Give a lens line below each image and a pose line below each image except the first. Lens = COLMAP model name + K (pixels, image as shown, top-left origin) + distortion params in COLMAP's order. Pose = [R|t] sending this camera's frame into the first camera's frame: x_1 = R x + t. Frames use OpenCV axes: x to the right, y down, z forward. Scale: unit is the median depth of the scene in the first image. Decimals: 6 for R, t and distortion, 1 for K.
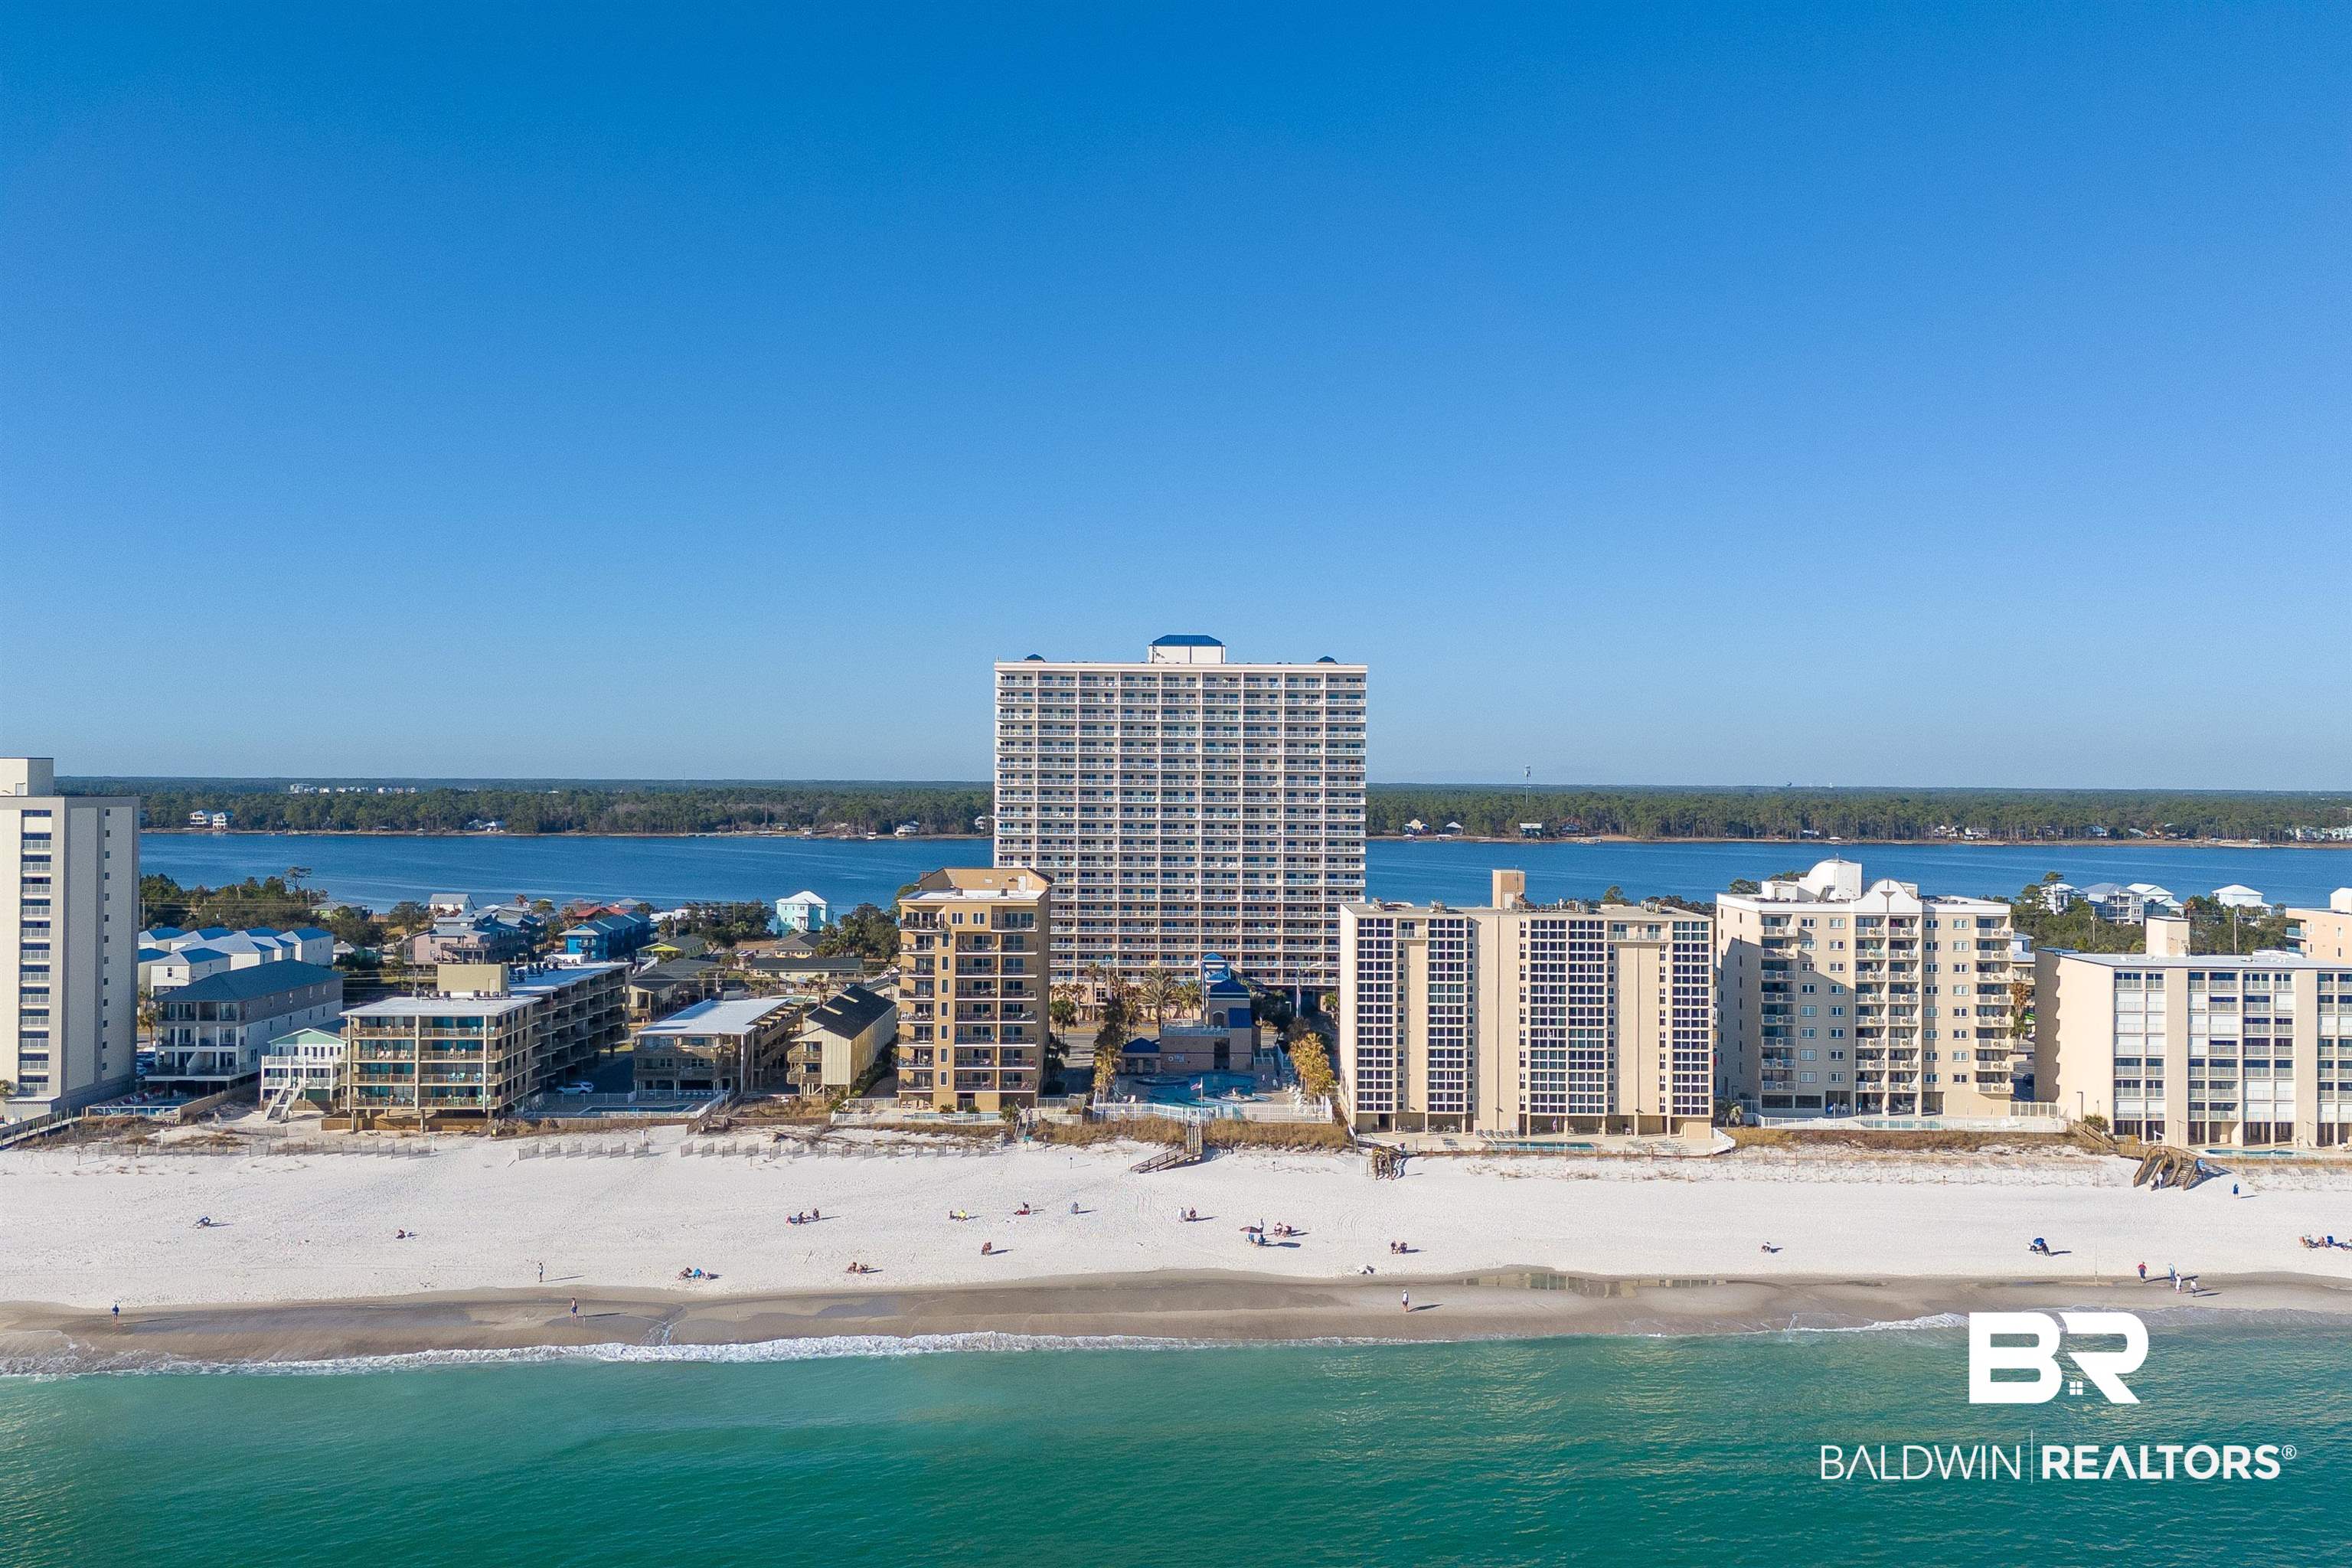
lens RADIAL K [[2033.3, 0, 1176.0], [0, 2033.3, 784.0], [0, 0, 1]] dist [0.082092, -0.173732]
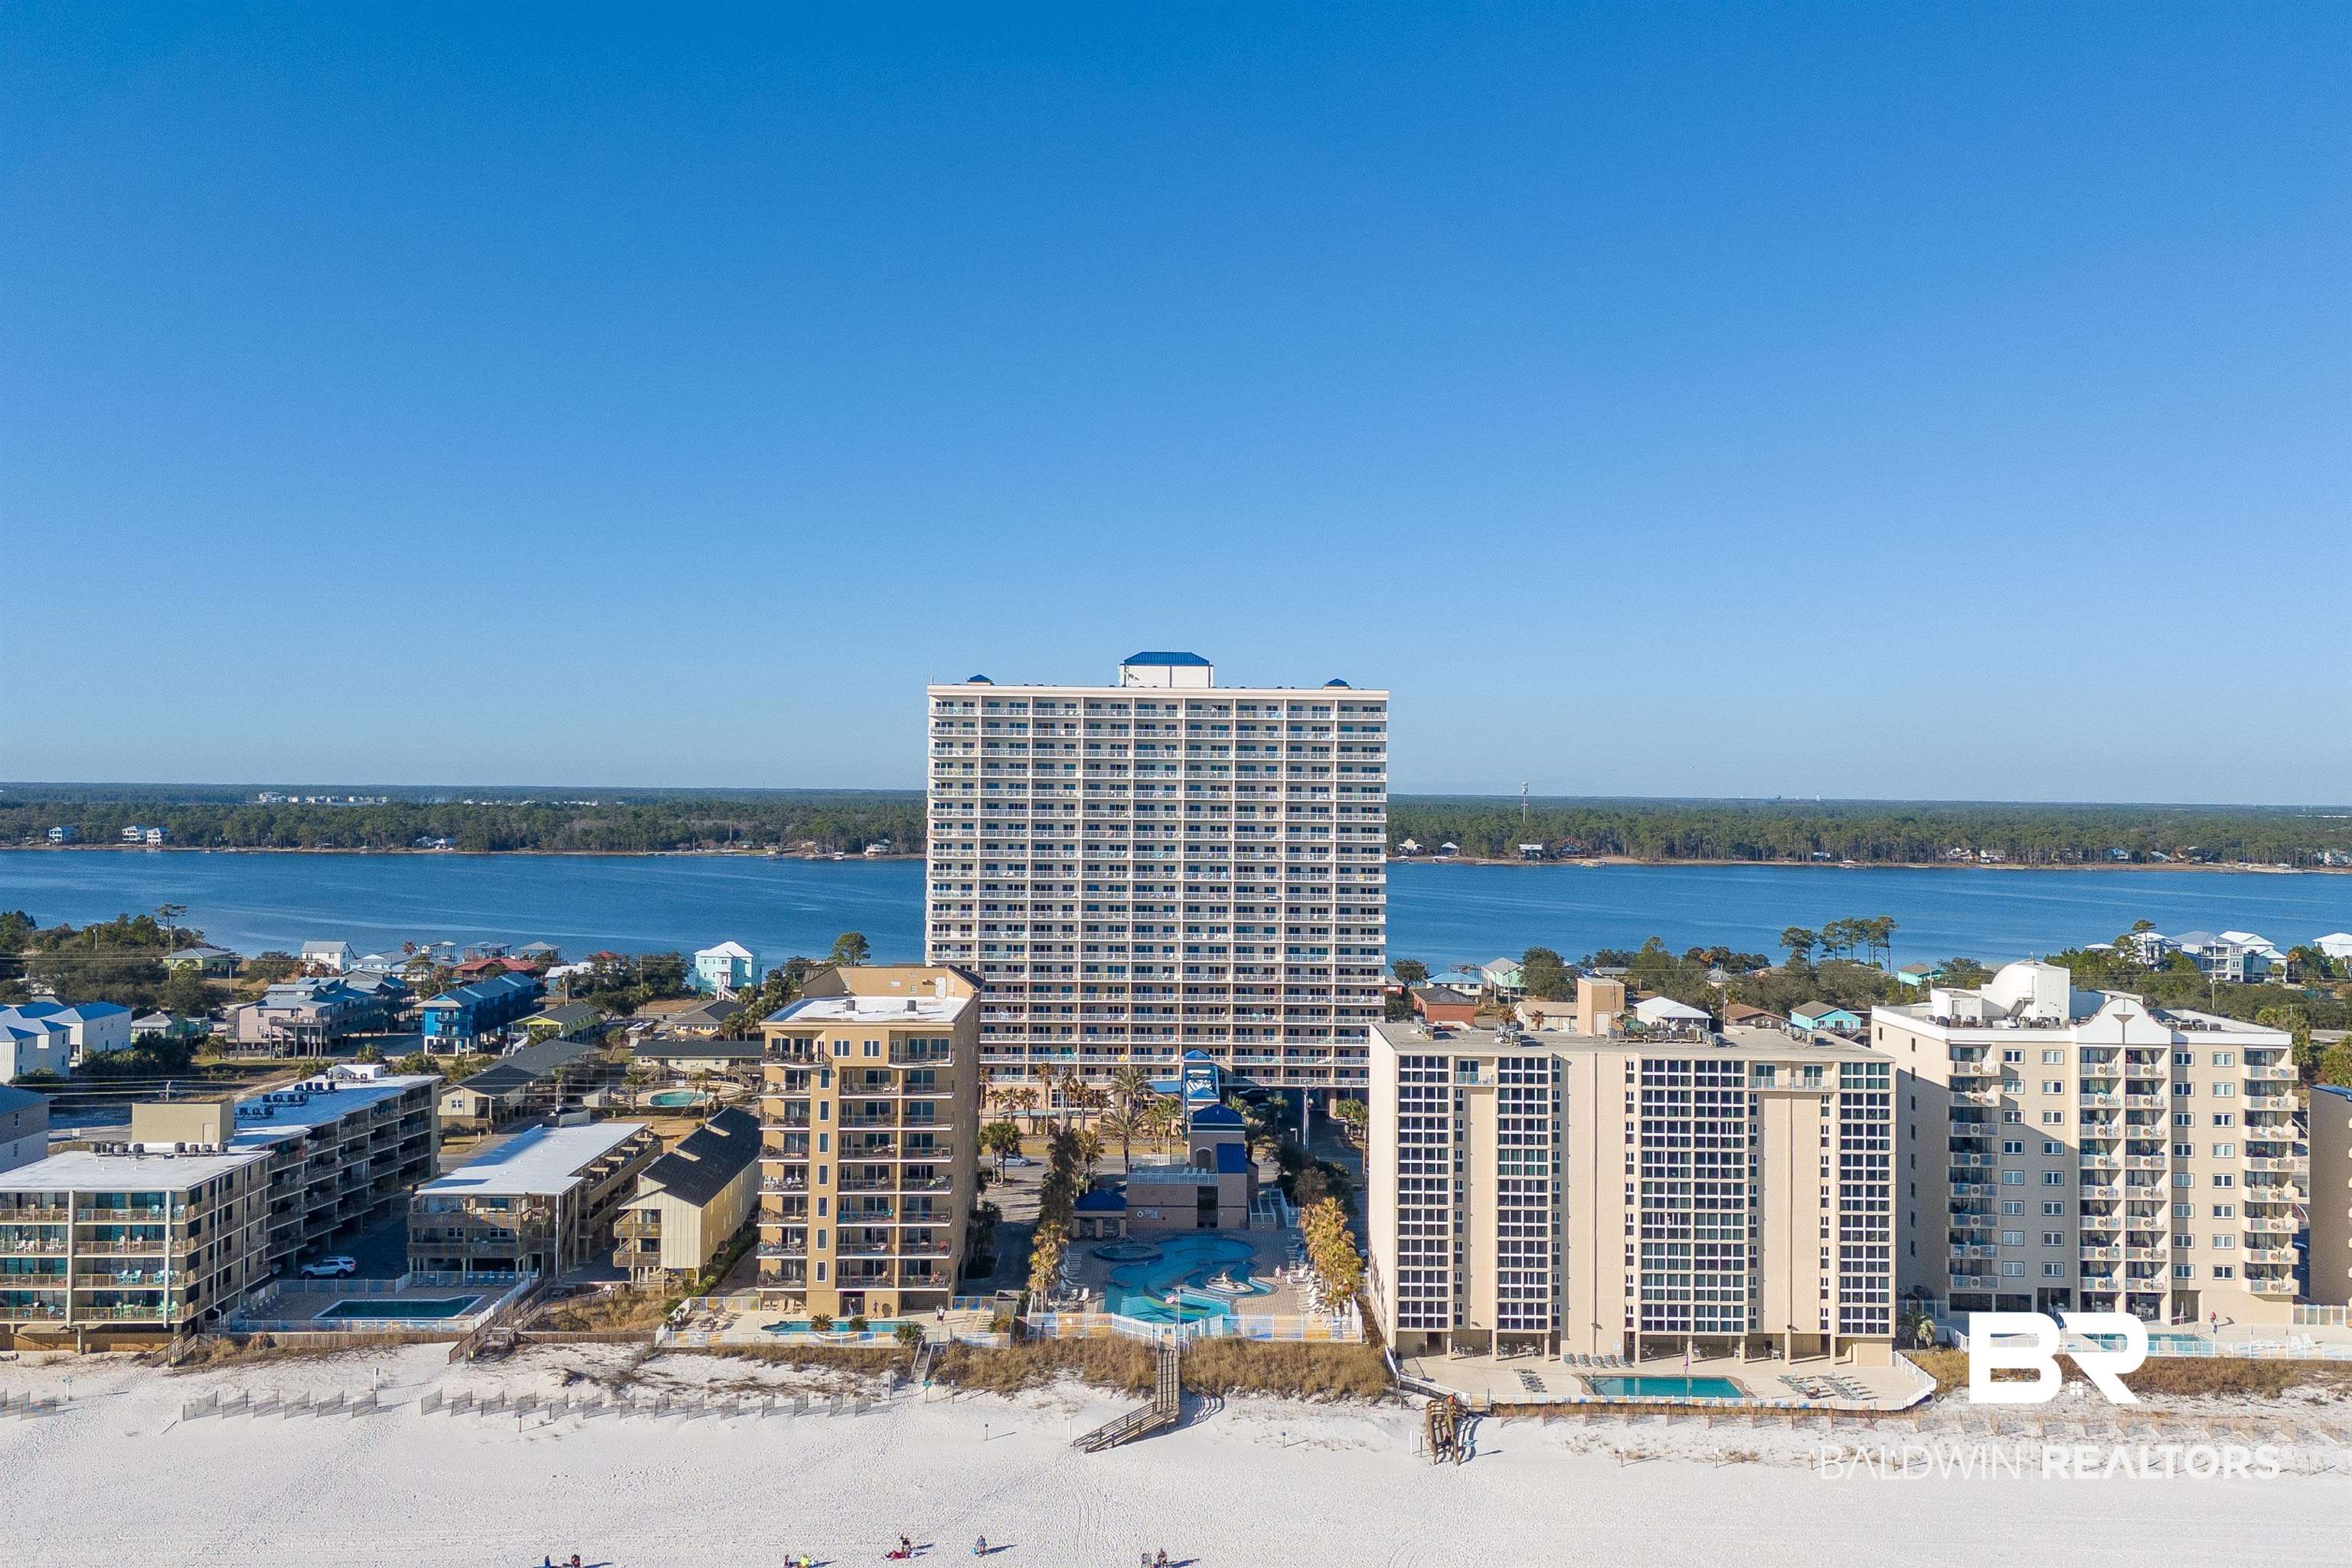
lens RADIAL K [[2033.3, 0, 1176.0], [0, 2033.3, 784.0], [0, 0, 1]] dist [0.082092, -0.173732]
pose [[0.999968, 0.003948, 0.006985, 0.005496], [-0.003917, 0.999982, -0.004554, -0.024566], [-0.007003, 0.004526, 0.999965, 0.272108]]
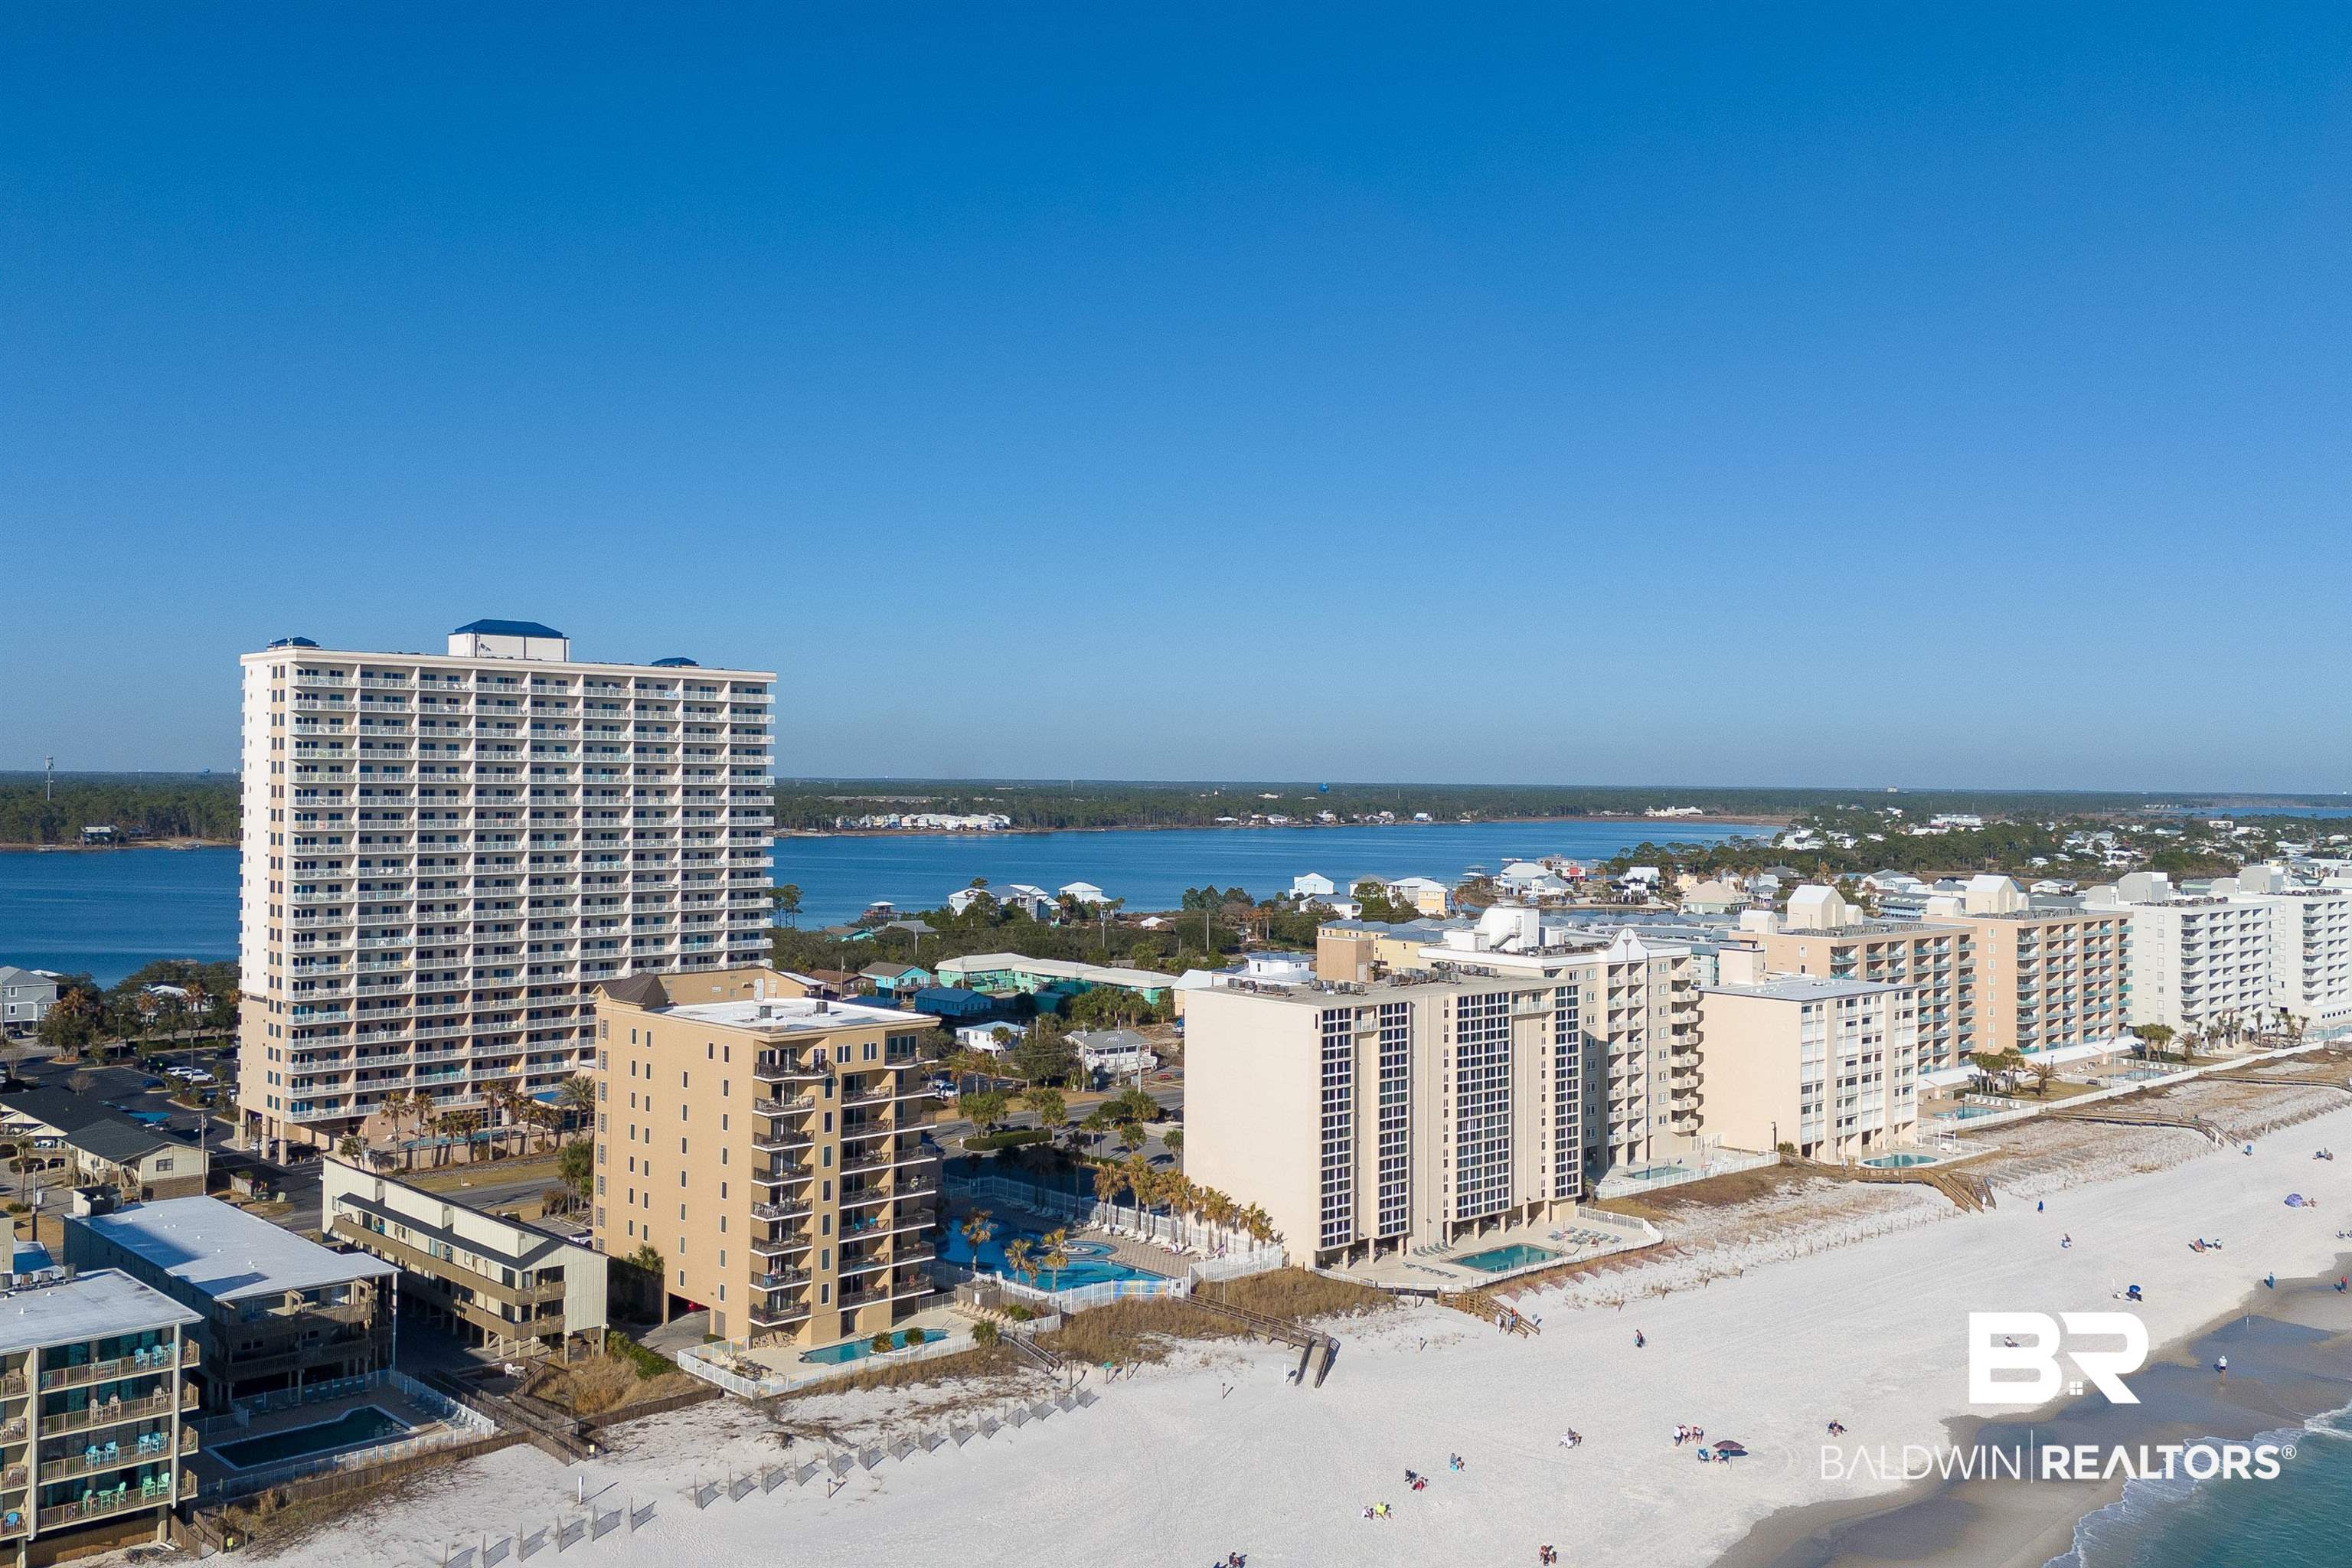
lens RADIAL K [[2069.3, 0, 1176.0], [0, 2069.3, 784.0], [0, 0, 1]] dist [0.034311, -0.005583]
pose [[0.737225, -0.004369, 0.675633, -0.485868], [-0.000651, 0.999974, 0.007177, -0.028802], [-0.675647, -0.005731, 0.737203, 0.410821]]
